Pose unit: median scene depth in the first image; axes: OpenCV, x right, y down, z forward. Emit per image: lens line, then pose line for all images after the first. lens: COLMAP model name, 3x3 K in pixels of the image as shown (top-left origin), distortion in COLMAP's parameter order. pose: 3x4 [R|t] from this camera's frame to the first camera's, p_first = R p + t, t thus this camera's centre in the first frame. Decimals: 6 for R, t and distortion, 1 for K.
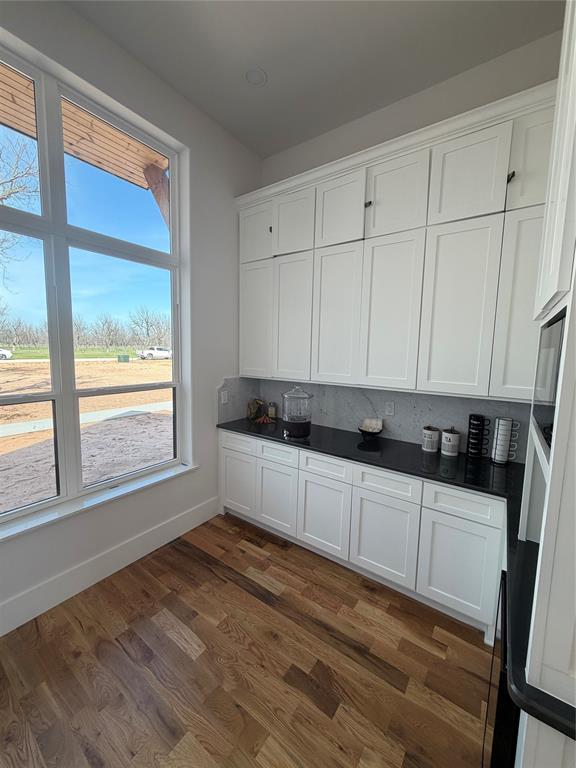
lens RADIAL K [[306.7, 0, 286.2], [0, 306.7, 381.3], [0, 0, 1]] dist [0.001513, -0.000657]
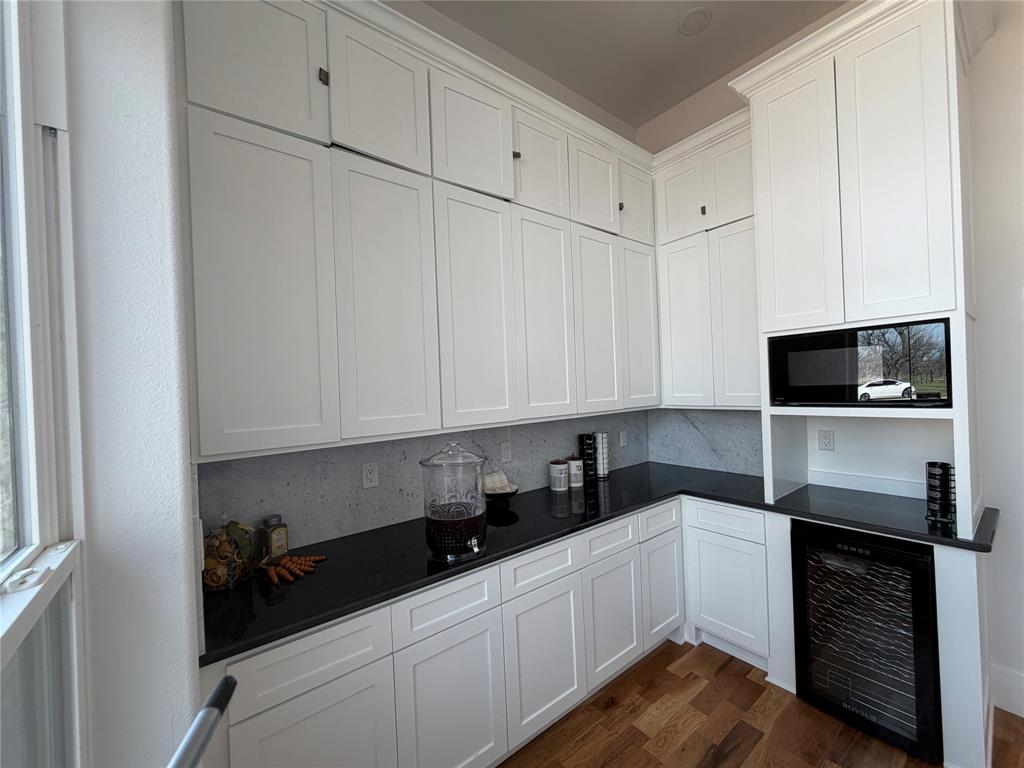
lens RADIAL K [[408.9, 0, 510.6], [0, 408.9, 386.7], [0, 0, 1]] dist [0.001513, -0.000657]
pose [[0.278010, -0.034066, 0.959974, -0.635782], [0.144422, 0.989493, -0.006711, -0.059533], [-0.949659, 0.140508, 0.280009, 0.829166]]
